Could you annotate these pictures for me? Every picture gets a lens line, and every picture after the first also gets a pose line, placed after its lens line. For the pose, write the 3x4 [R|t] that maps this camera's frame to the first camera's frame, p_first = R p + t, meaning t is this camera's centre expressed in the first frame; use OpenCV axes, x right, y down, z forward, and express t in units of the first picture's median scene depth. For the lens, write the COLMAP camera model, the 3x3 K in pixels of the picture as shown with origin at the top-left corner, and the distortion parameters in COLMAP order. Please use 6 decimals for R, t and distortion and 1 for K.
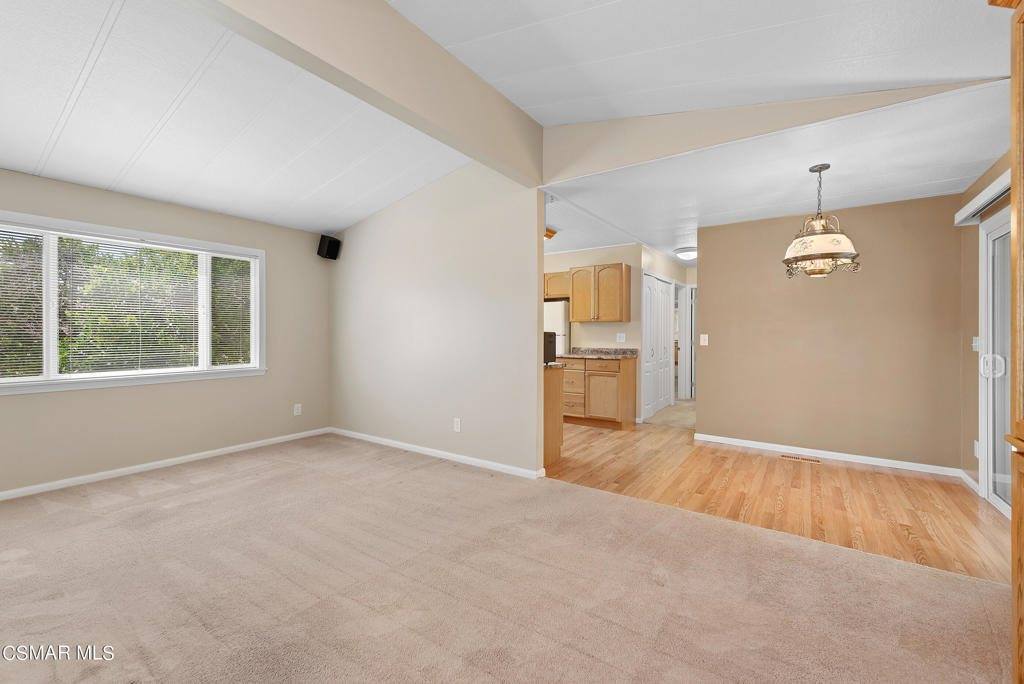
lens RADIAL K [[424.6, 0, 505.0], [0, 424.6, 334.5], [0, 0, 1]] dist [-0.001941, -0.000399]
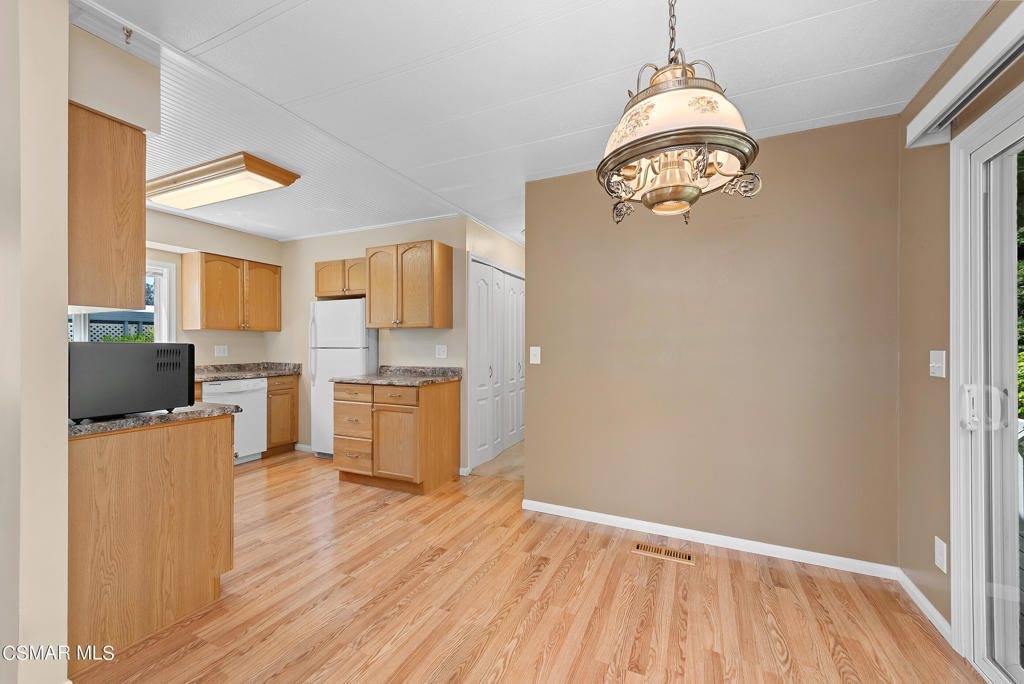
lens RADIAL K [[402.9, 0, 514.7], [0, 402.9, 343.8], [0, 0, 1]] dist [0.001542, 0.000067]
pose [[0.981878, -0.001840, 0.189507, 0.366603], [0.003071, 0.999976, -0.006207, -0.001298], [-0.189491, 0.006677, 0.981860, 0.456500]]
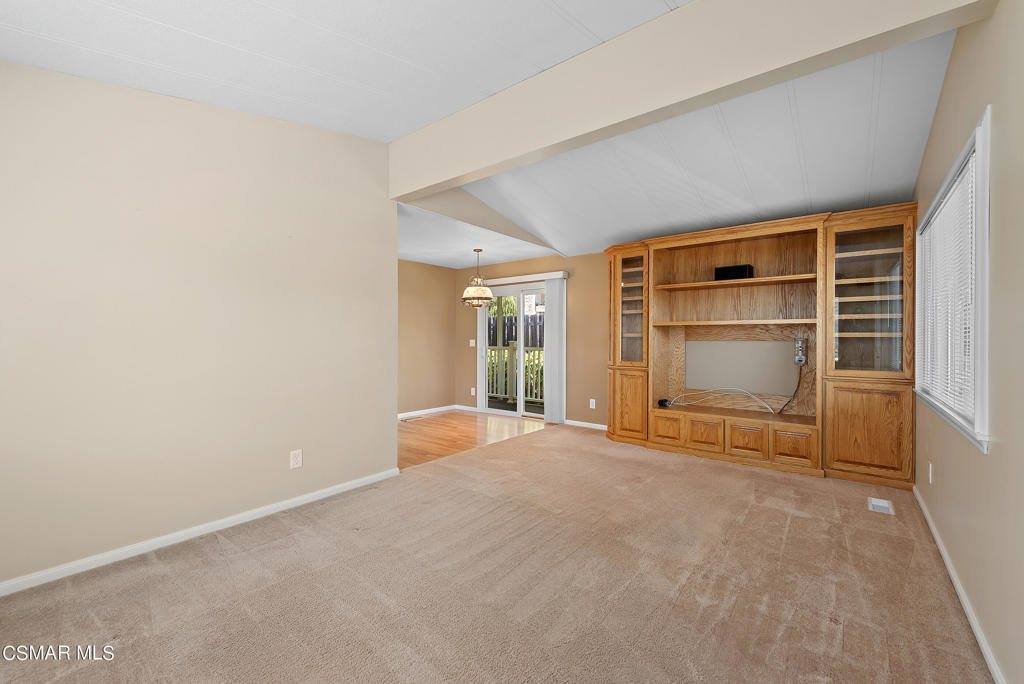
lens RADIAL K [[424.6, 0, 505.0], [0, 424.6, 334.5], [0, 0, 1]] dist [-0.001941, -0.000399]
pose [[0.064081, 0.004846, 0.997933, -0.819192], [0.002717, 0.999984, -0.005031, -0.007990], [-0.997941, 0.003034, 0.064067, 0.542862]]
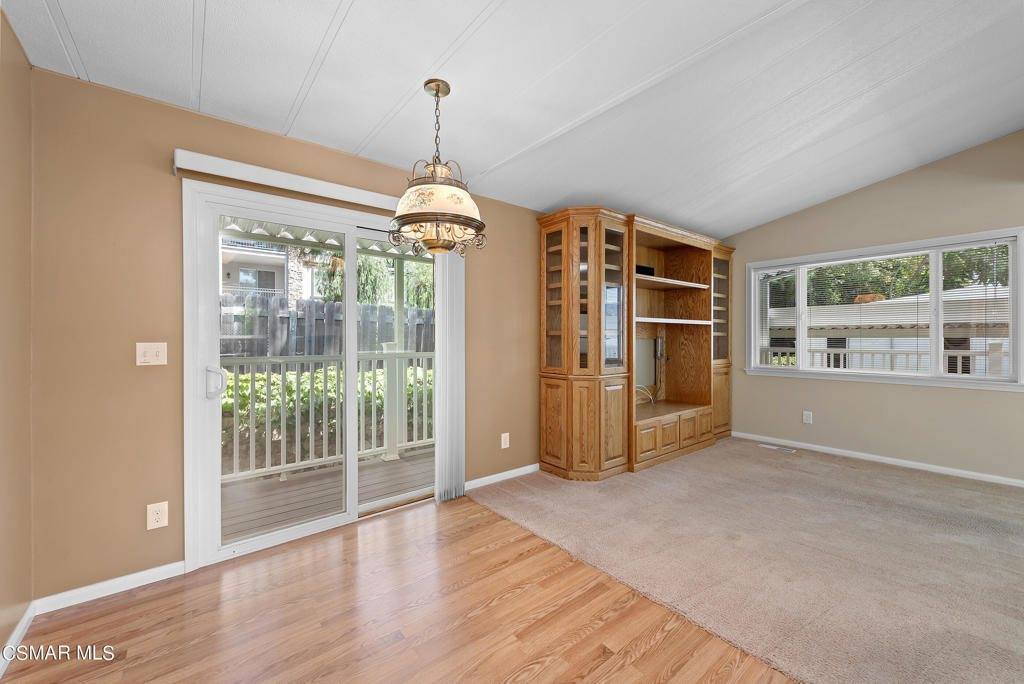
lens RADIAL K [[398.1, 0, 511.2], [0, 398.1, 338.0], [0, 0, 1]] dist [0.002785, 0.000181]
pose [[-0.961983, -0.004358, 0.273076, 0.330687], [-0.002362, 0.999968, 0.007635, -0.007000], [-0.273100, 0.006700, -0.961962, 1.127428]]
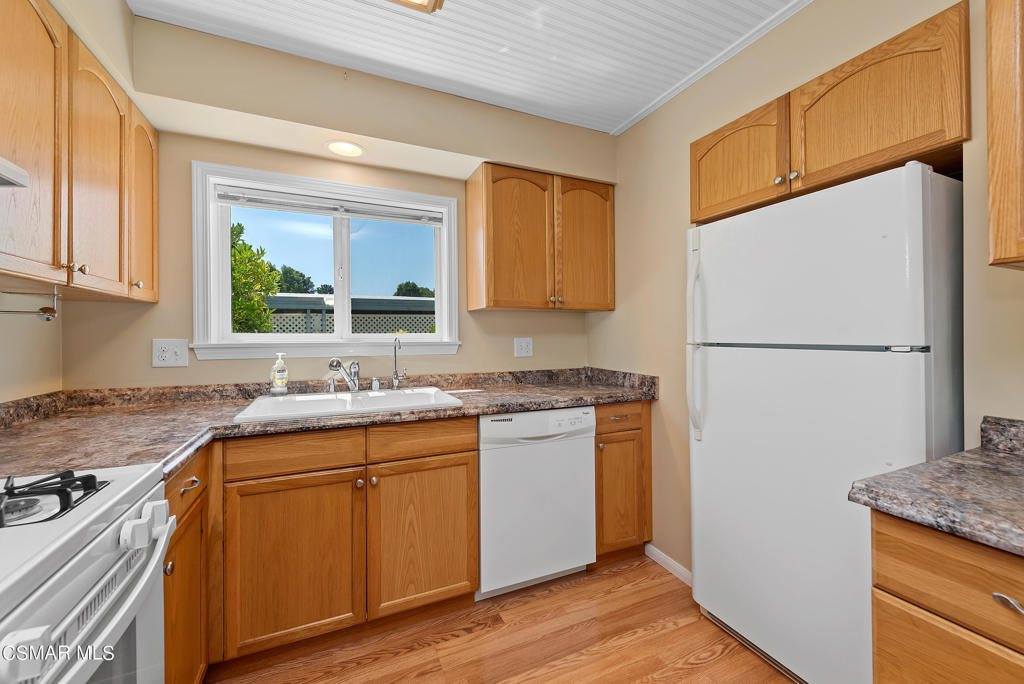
lens RADIAL K [[408.2, 0, 523.8], [0, 408.2, 334.2], [0, 0, 1]] dist [0.001743, -0.000116]
pose [[0.876474, -0.007900, -0.481385, 0.108093], [0.004957, 0.999960, -0.007384, -0.006041], [0.481424, 0.004086, 0.876478, 1.102603]]
